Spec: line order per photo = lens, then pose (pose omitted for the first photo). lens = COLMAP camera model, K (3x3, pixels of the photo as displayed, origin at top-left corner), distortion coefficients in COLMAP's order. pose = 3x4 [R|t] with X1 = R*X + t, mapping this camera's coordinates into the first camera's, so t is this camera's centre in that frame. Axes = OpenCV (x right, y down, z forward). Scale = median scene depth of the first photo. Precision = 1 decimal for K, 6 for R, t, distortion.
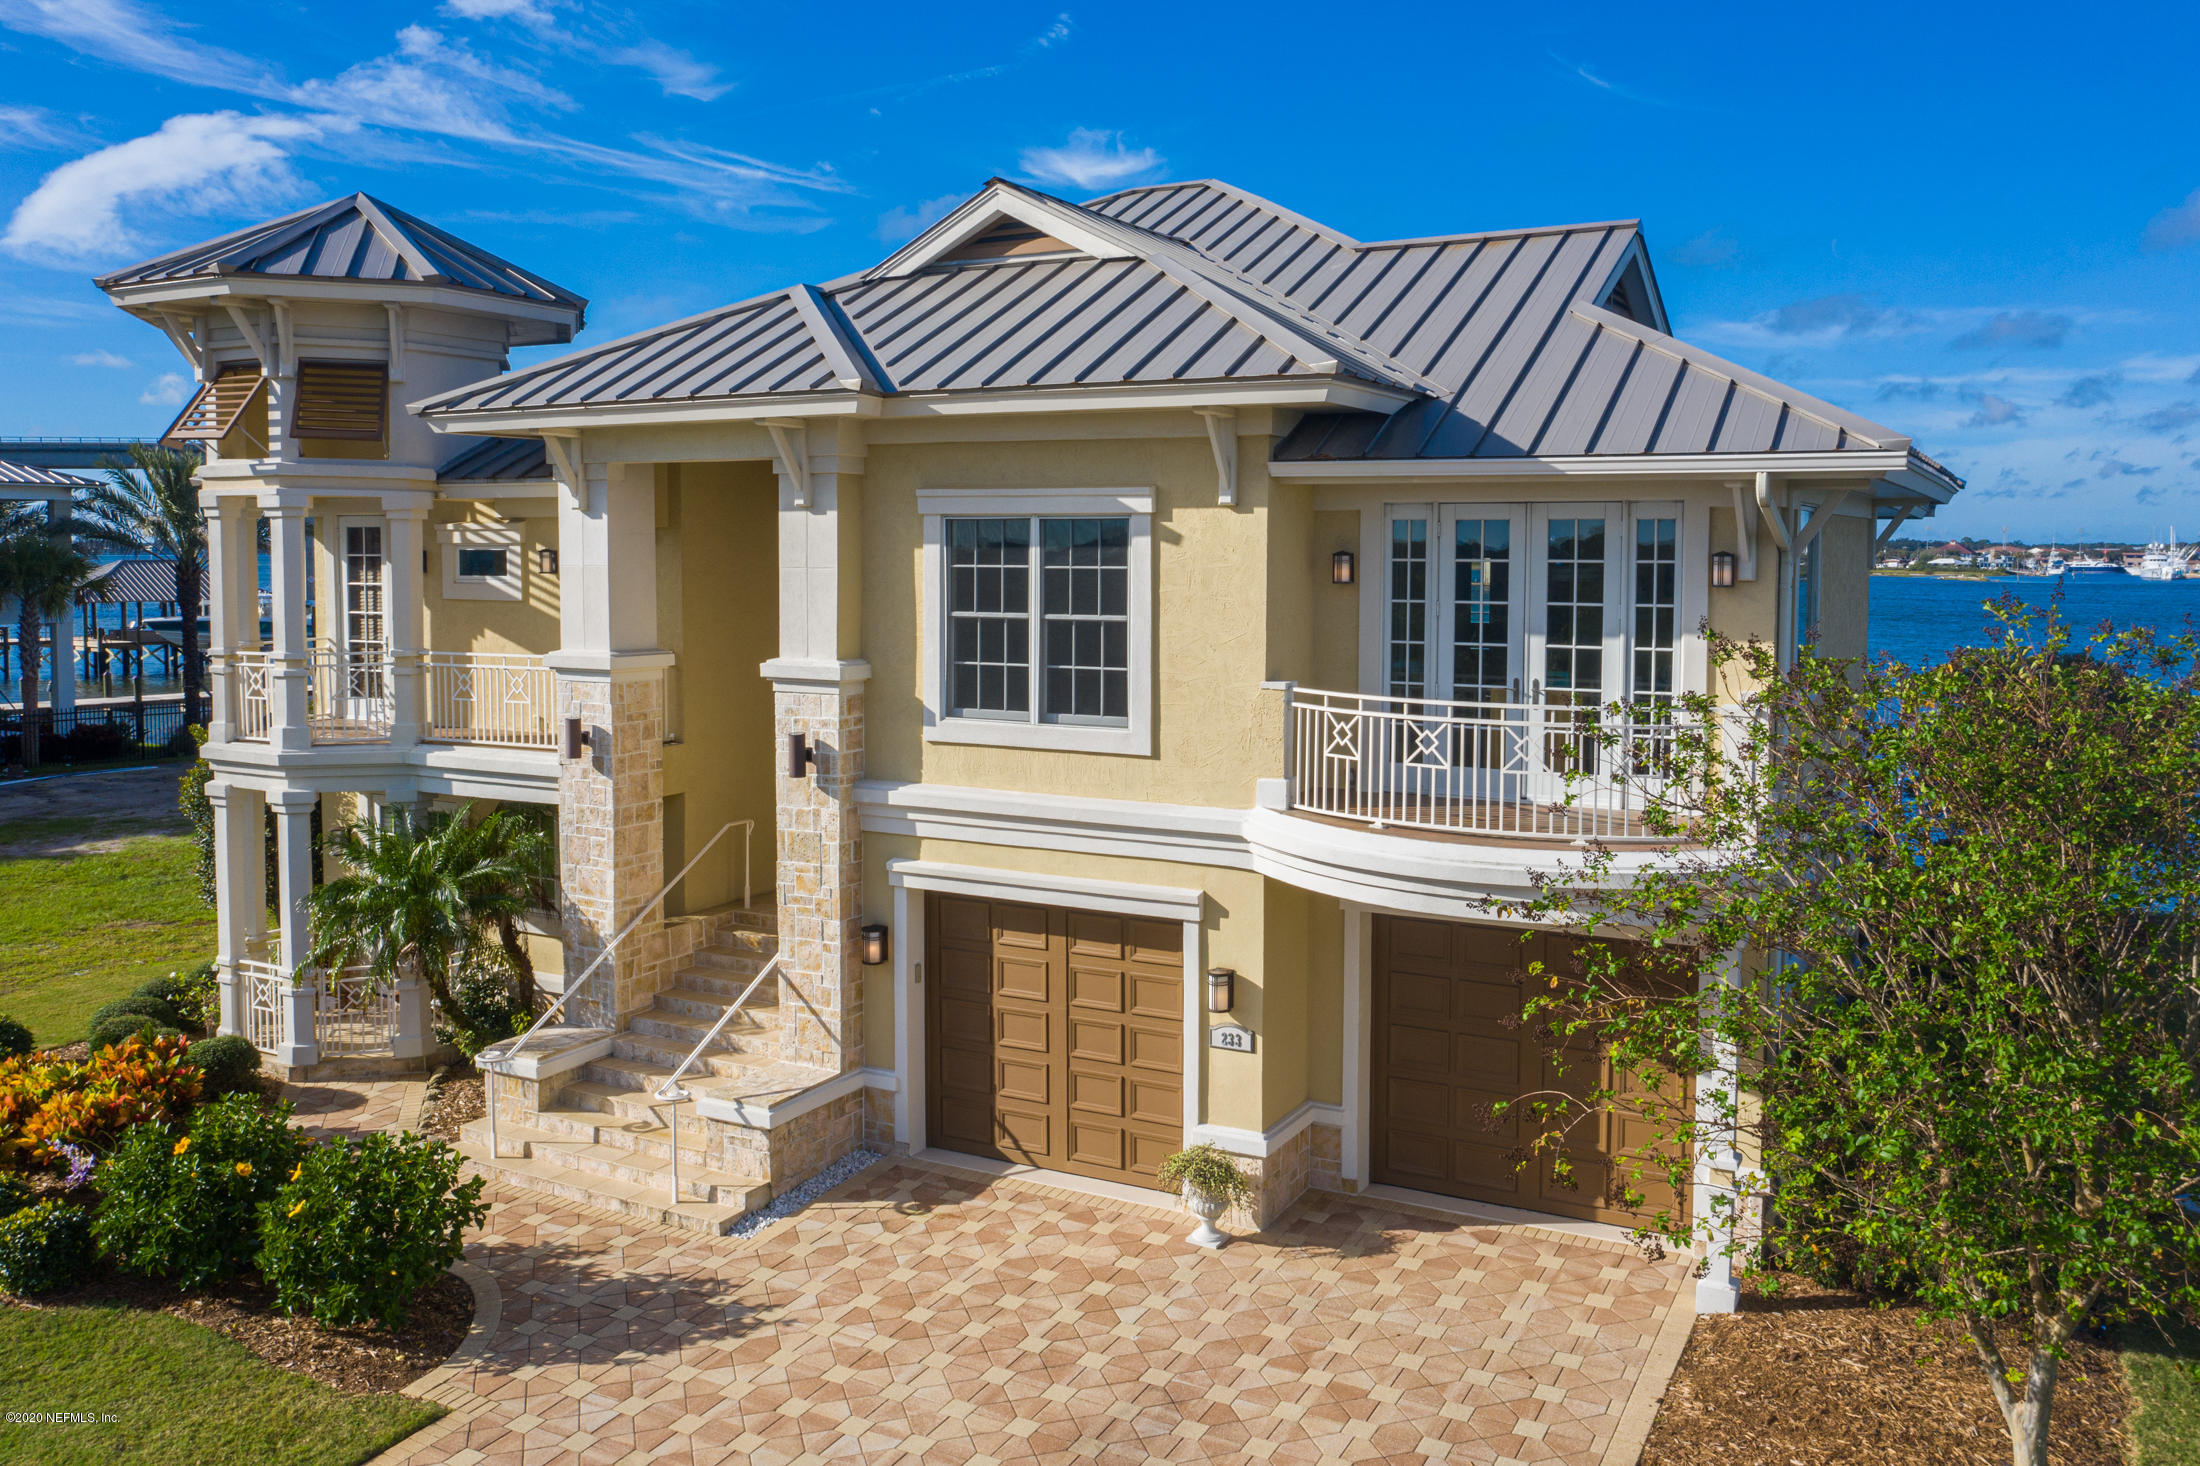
lens RADIAL K [[1710.8, 0, 1101.4], [0, 1710.8, 625.3], [0, 0, 1]] dist [-0.018324, -0.003555]
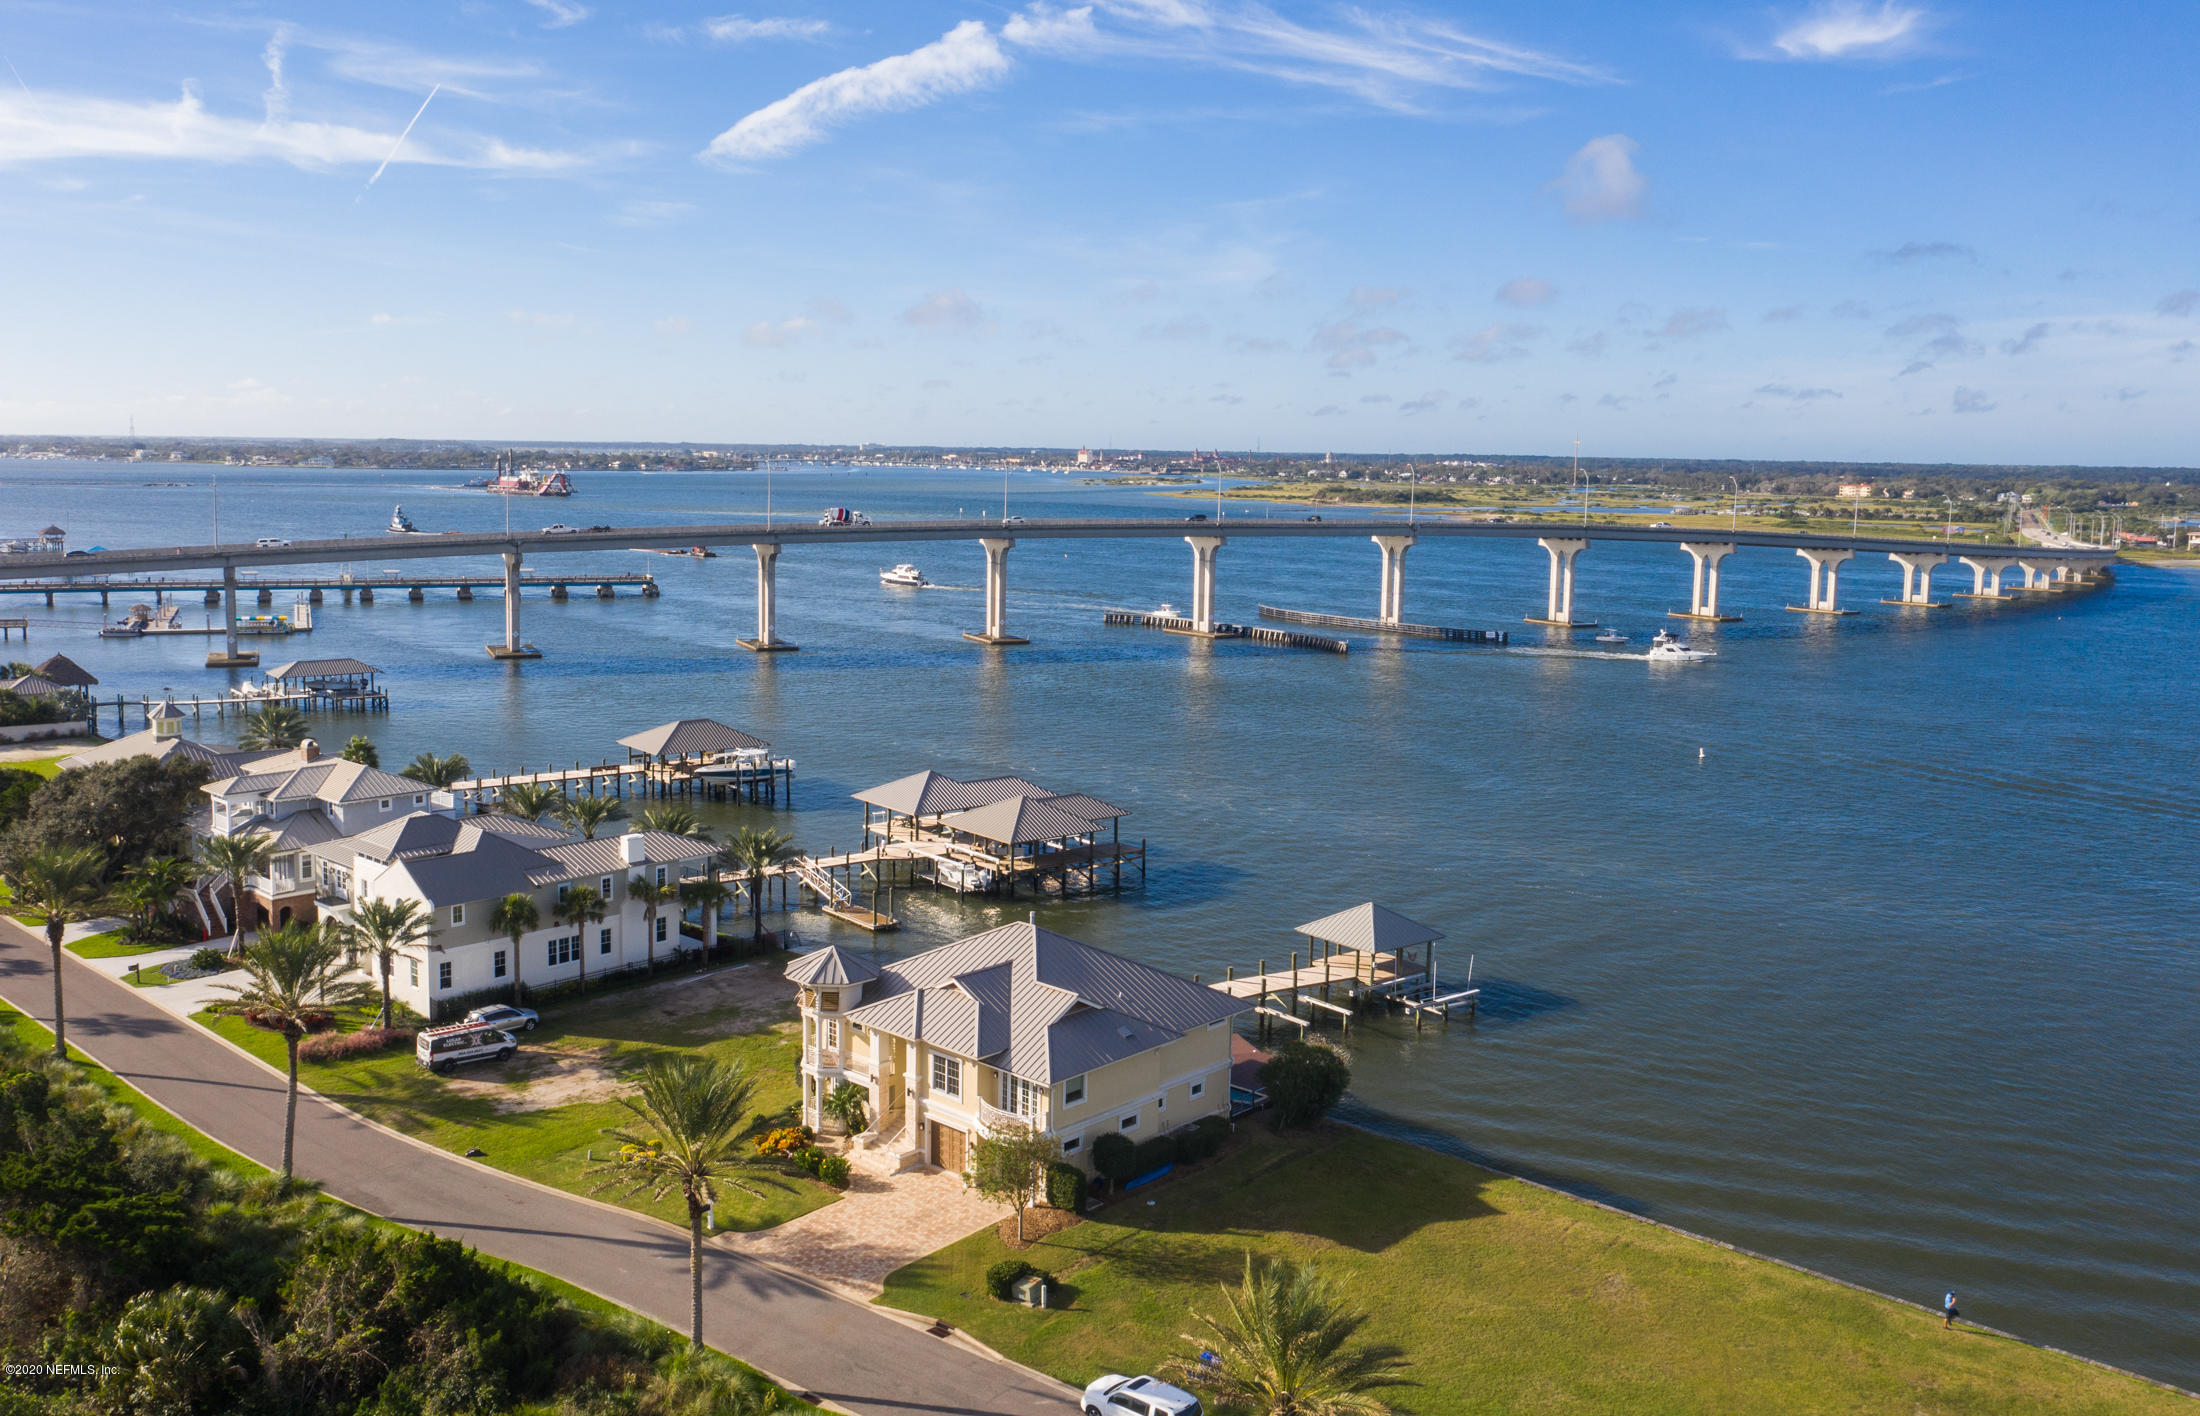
lens RADIAL K [[1826.4, 0, 1084.3], [0, 1826.4, 632.2], [0, 0, 1]] dist [-0.016193, -0.005832]
pose [[0.967678, 0.040731, -0.248879, 1.839757], [-0.026755, 0.997883, 0.059284, -1.831749], [0.250766, -0.050709, 0.966719, -4.627312]]
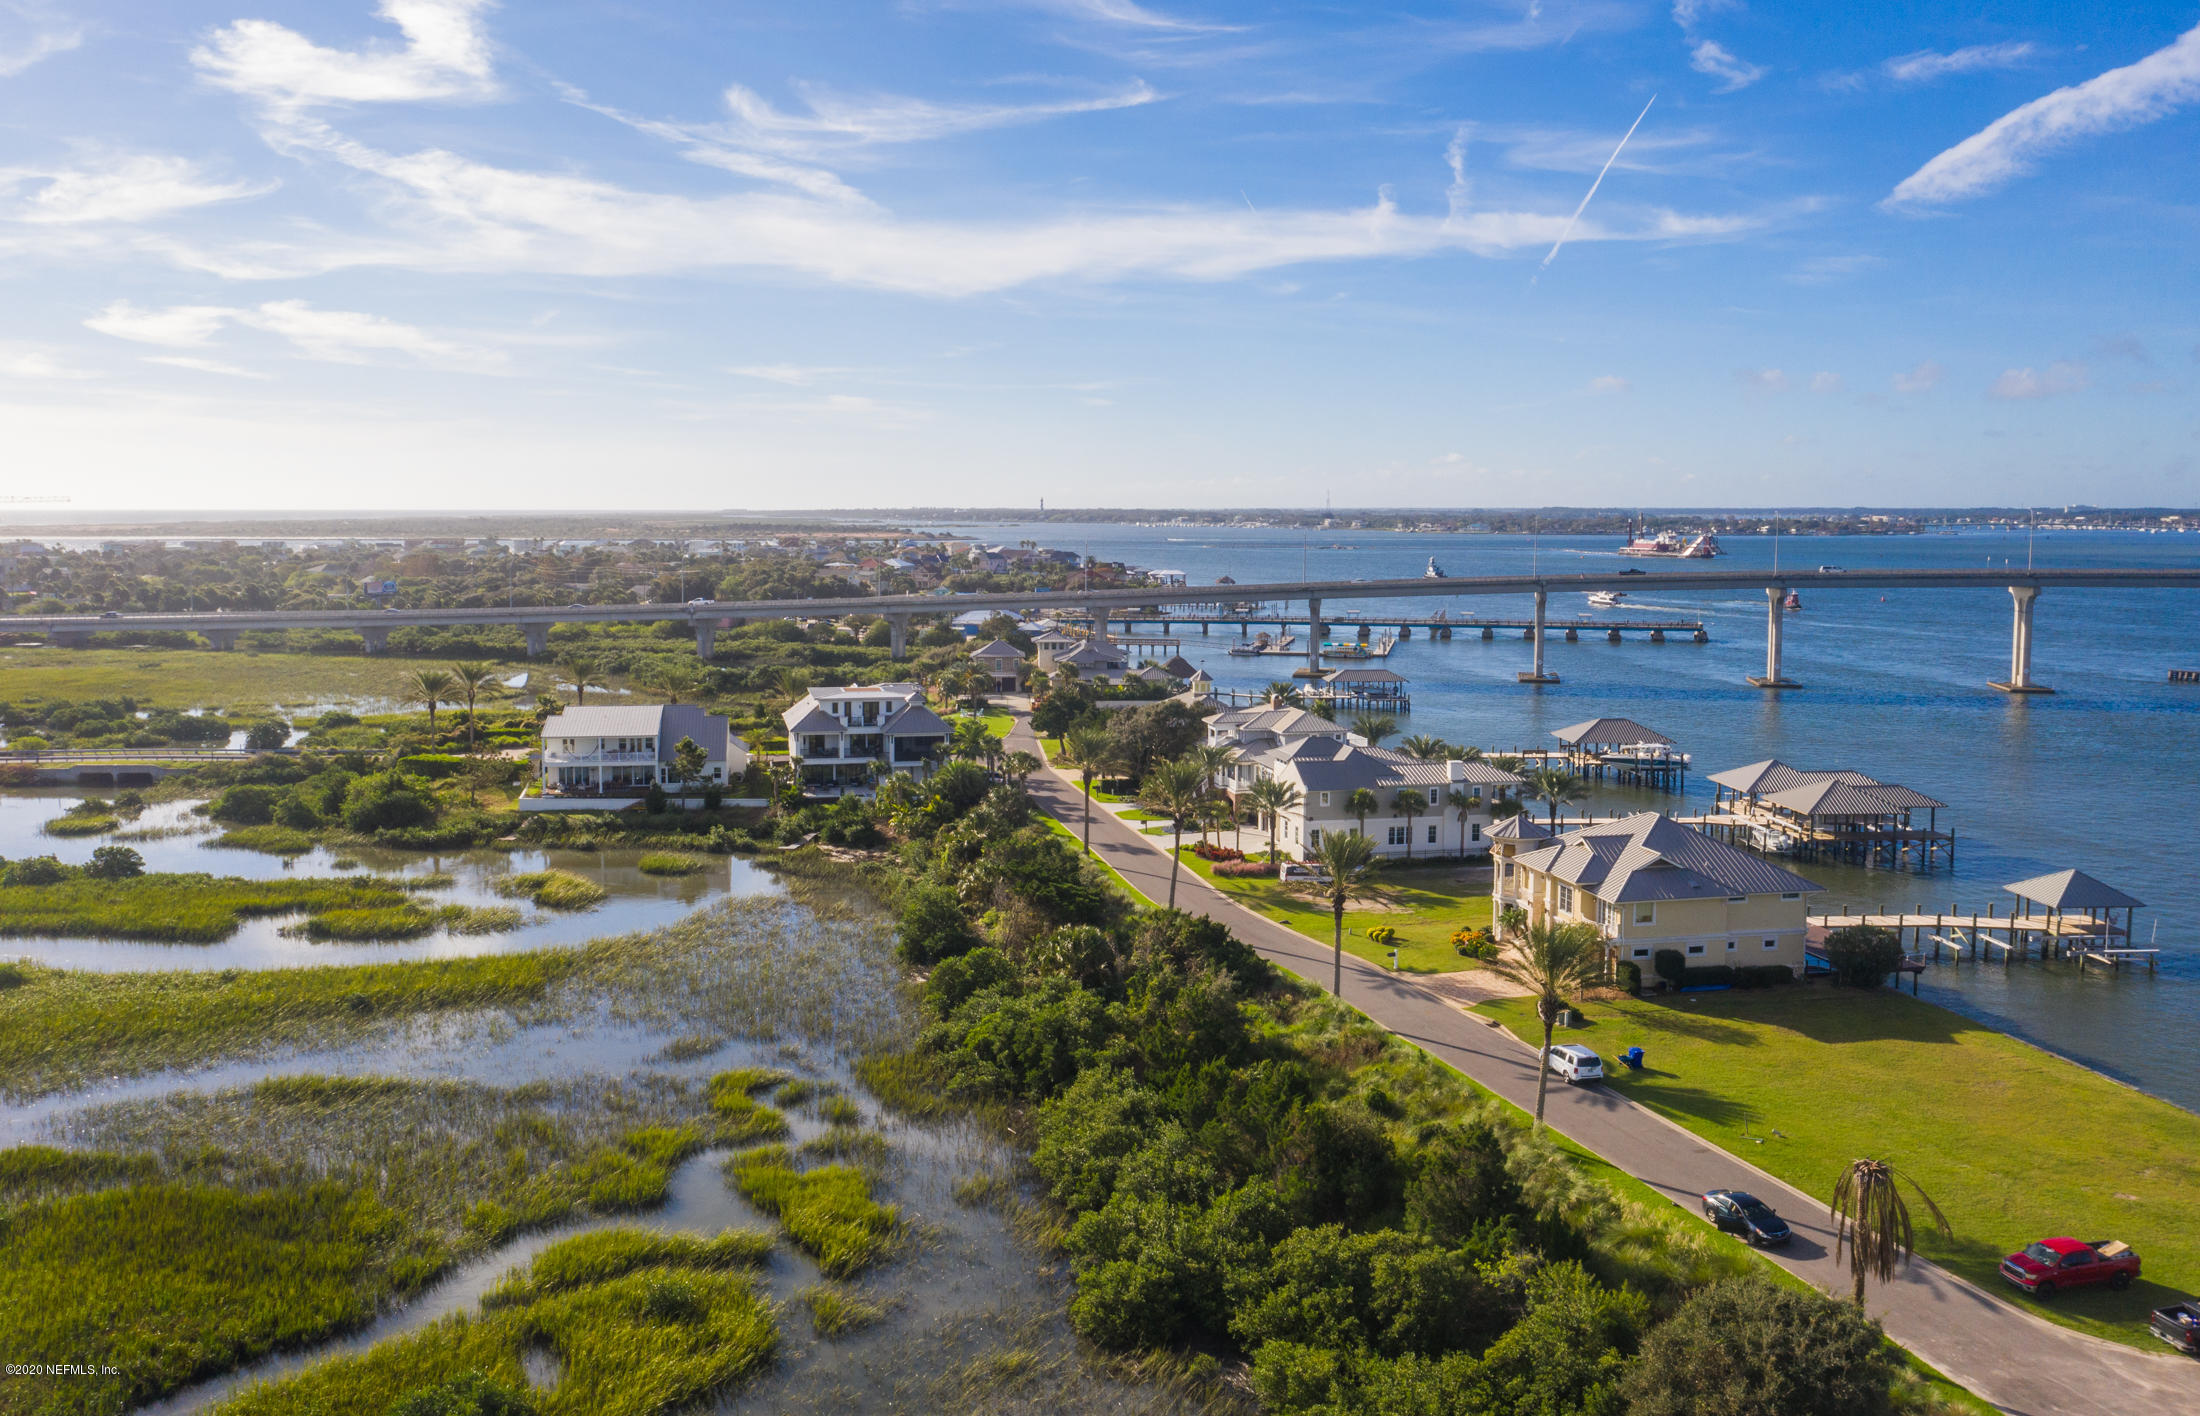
lens RADIAL K [[1826.4, 0, 1084.3], [0, 1826.4, 632.2], [0, 0, 1]] dist [-0.016193, -0.005832]
pose [[0.646840, 0.052427, -0.760821, 5.079884], [-0.032047, 0.998622, 0.041567, -1.584158], [0.761952, -0.002505, 0.647629, -6.460830]]
